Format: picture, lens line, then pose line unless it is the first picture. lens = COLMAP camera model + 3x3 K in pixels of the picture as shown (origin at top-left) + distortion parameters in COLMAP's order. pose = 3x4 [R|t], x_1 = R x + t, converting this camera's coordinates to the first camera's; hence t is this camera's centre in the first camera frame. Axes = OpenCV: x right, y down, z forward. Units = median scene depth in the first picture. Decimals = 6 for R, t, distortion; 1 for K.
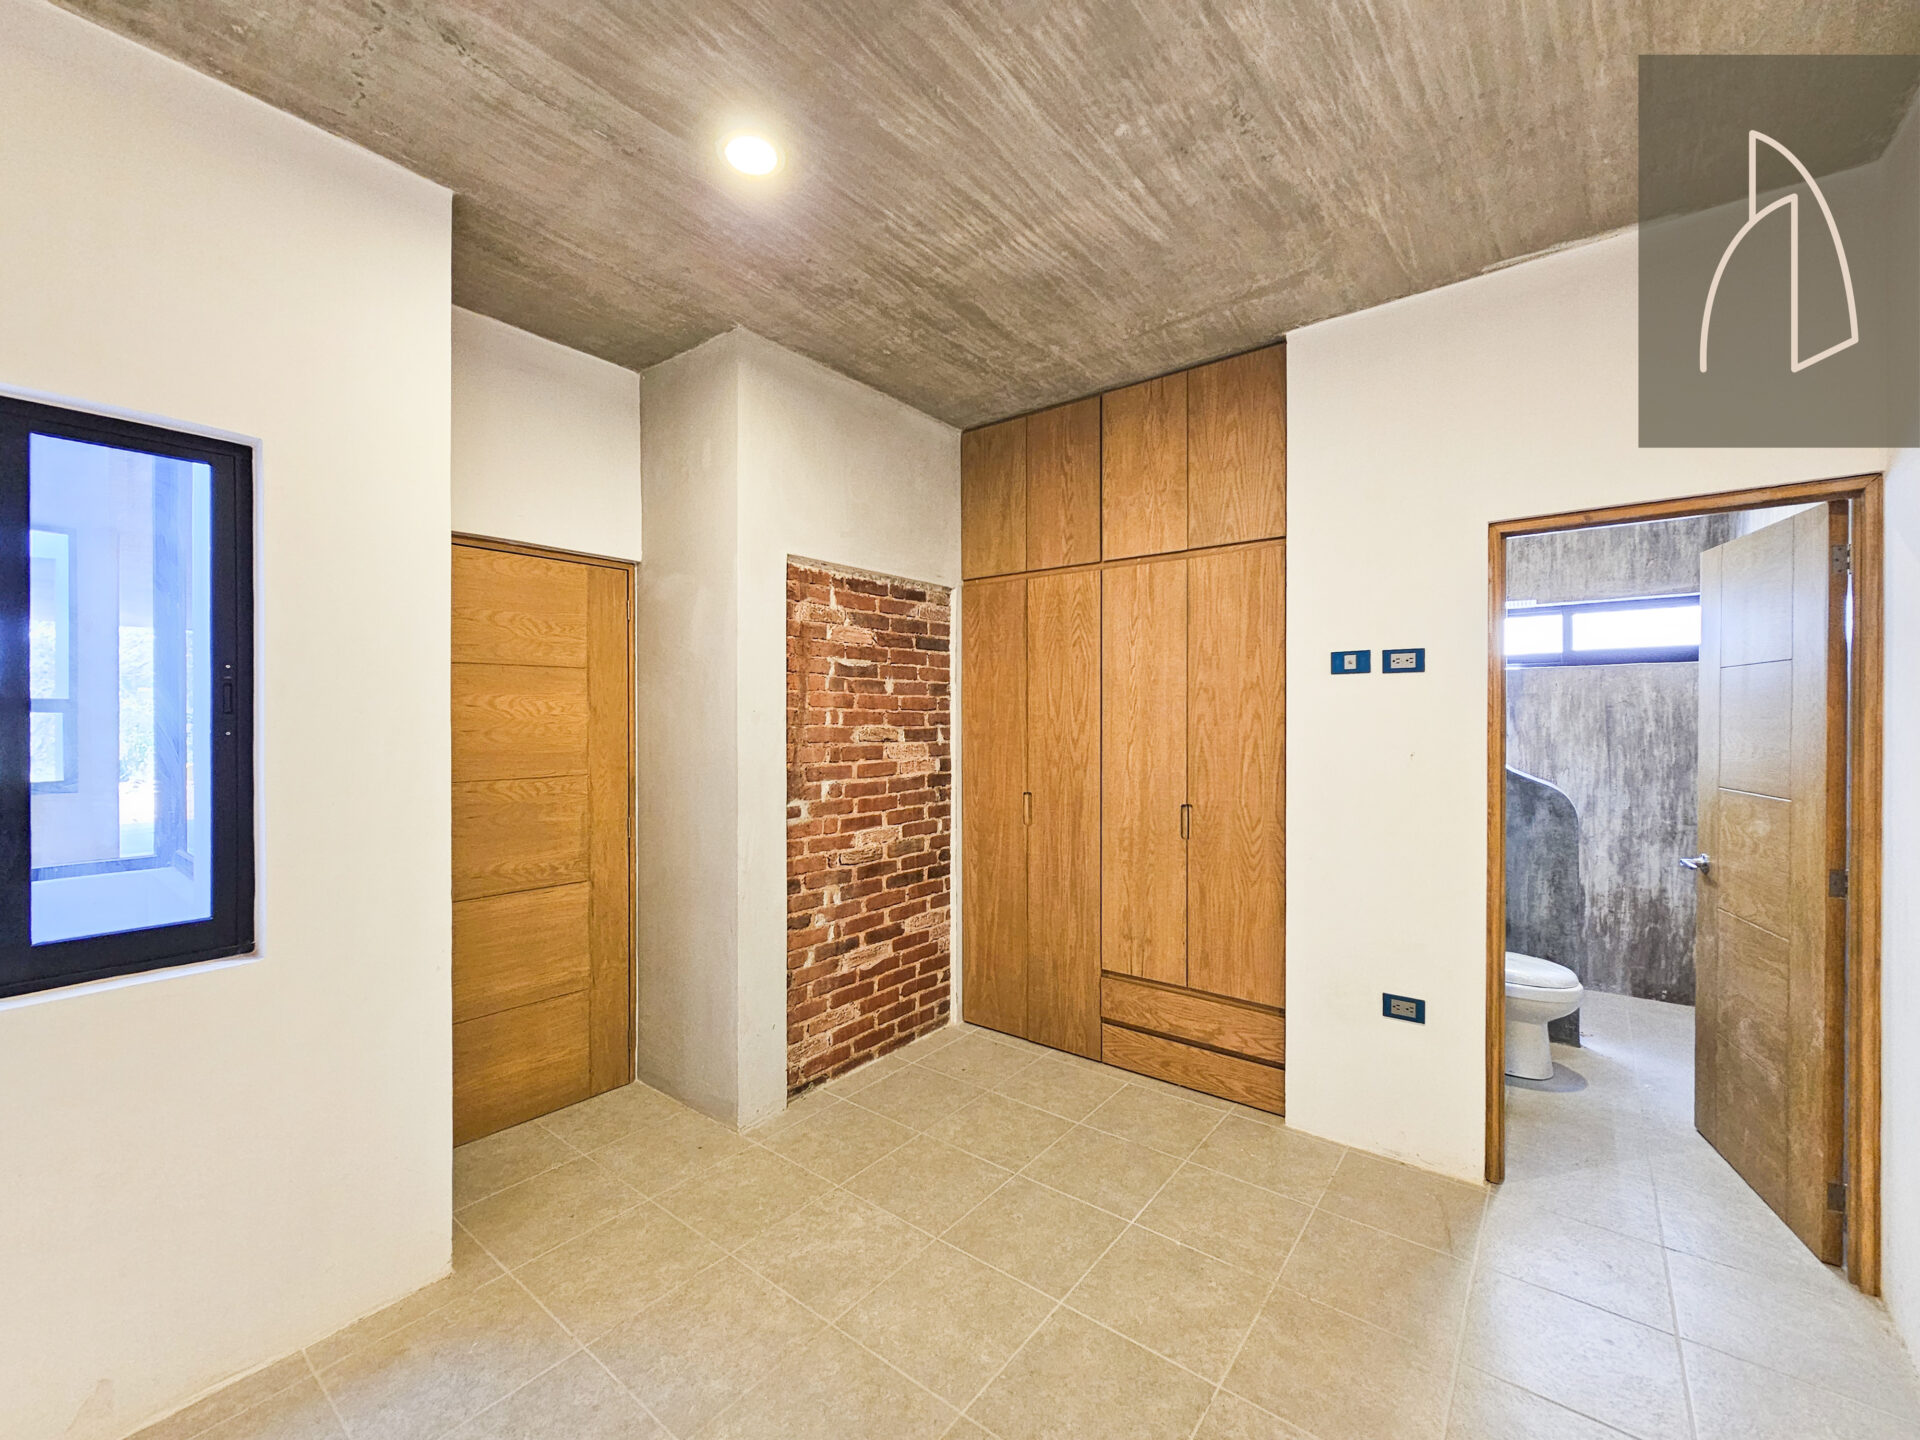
lens RADIAL K [[786.0, 0, 962.1], [0, 786.0, 715.9], [0, 0, 1]] dist [0.000107, 0.000013]
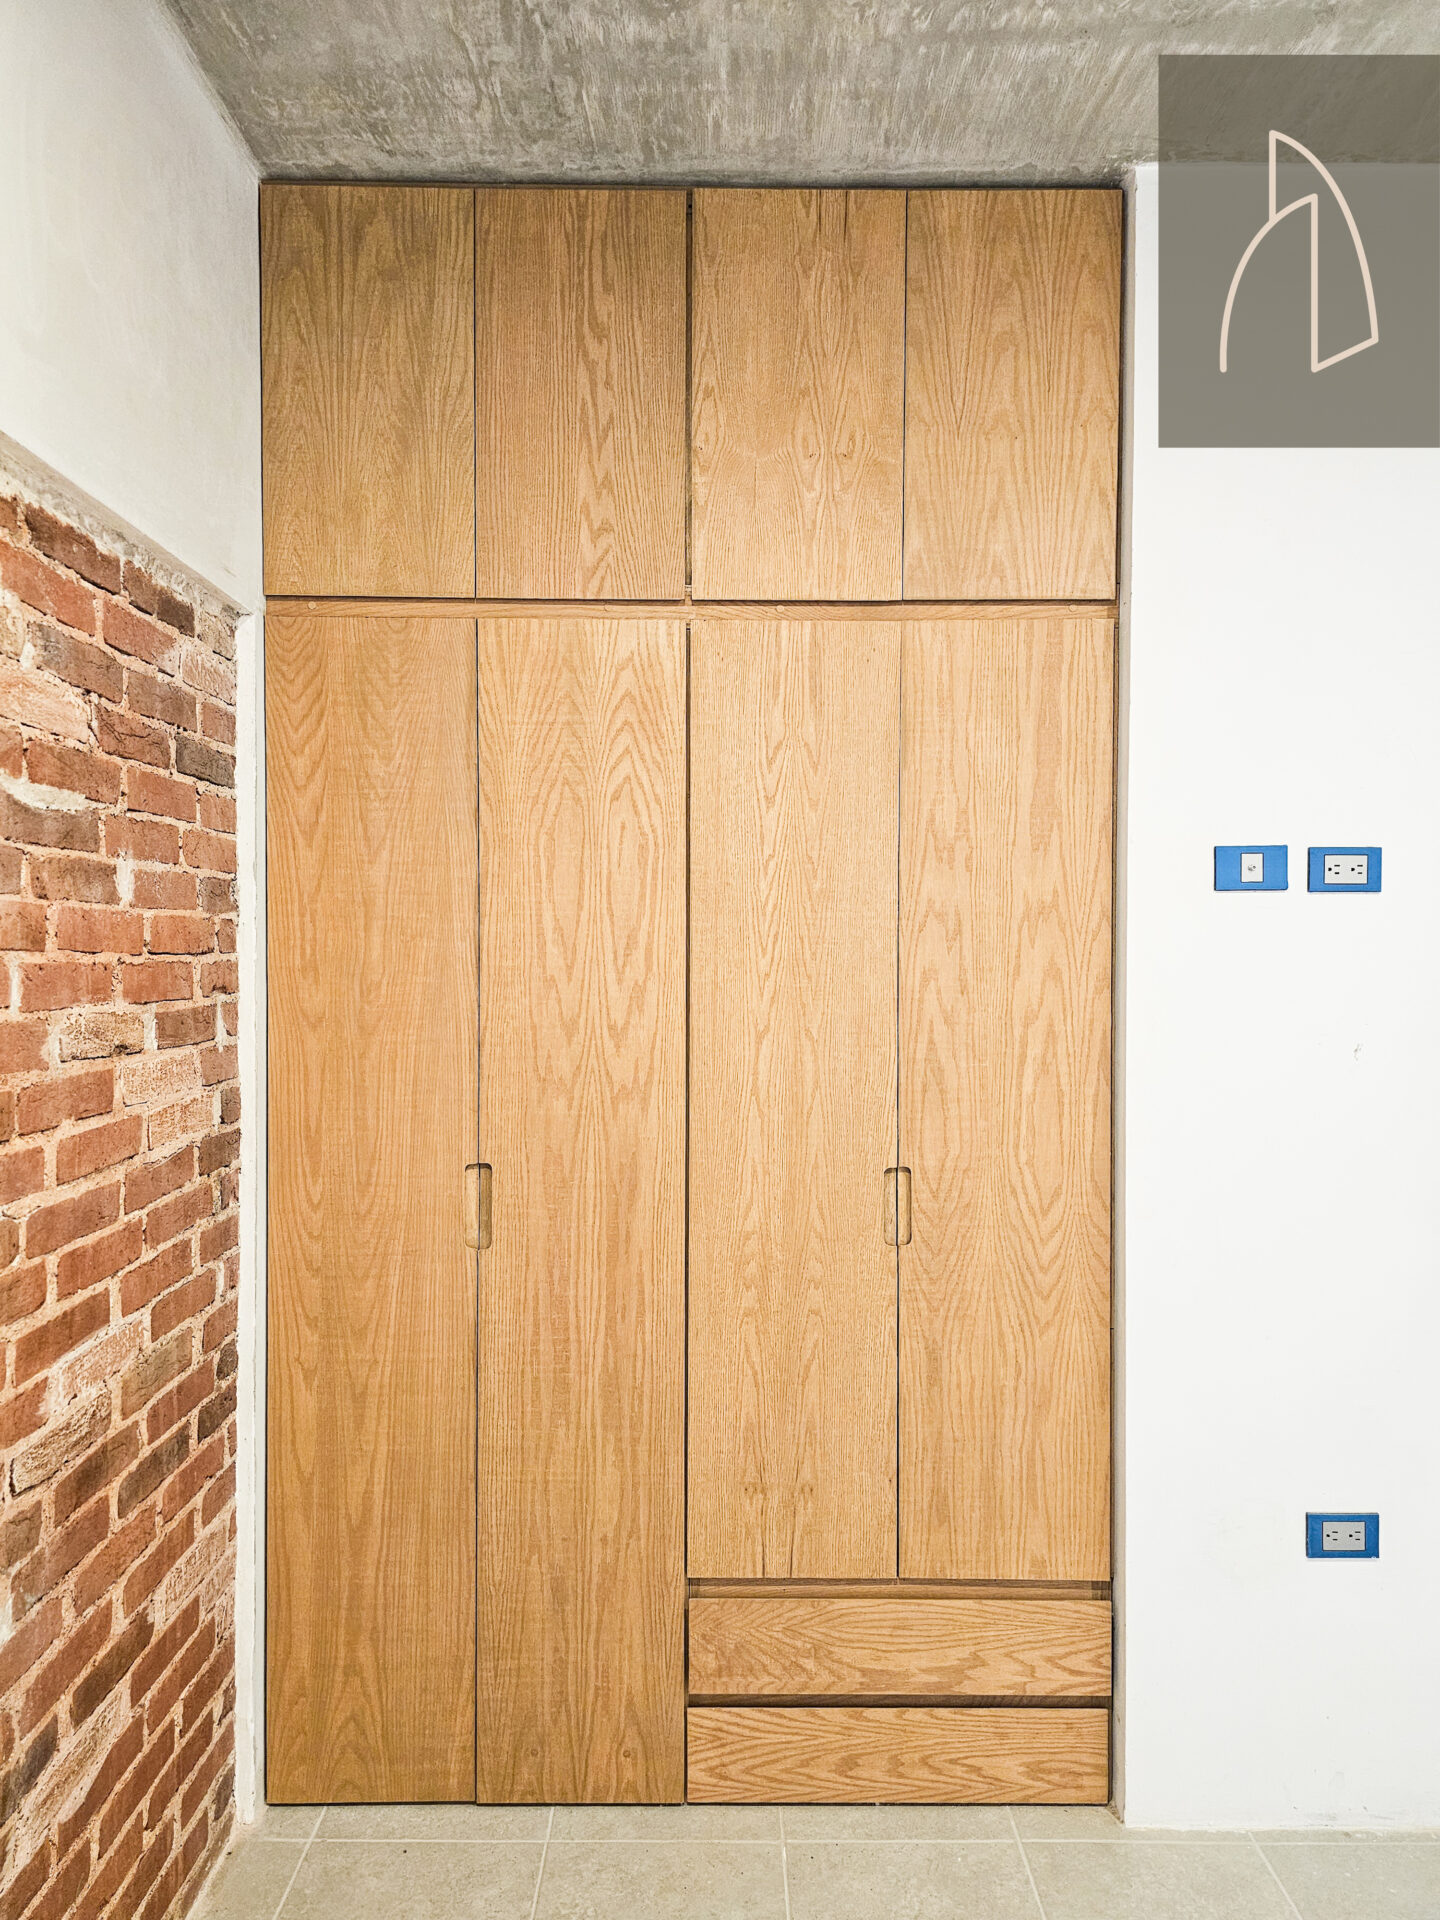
lens RADIAL K [[1302.3, 0, 720.0], [0, 1302.3, 960.0], [0, 0, 1]] dist [0.068455, -0.062824]
pose [[0.788638, -0.001977, 0.614855, -0.238679], [-0.006119, 0.999920, 0.011064, -0.013432], [-0.614828, -0.012488, 0.788563, 0.443112]]
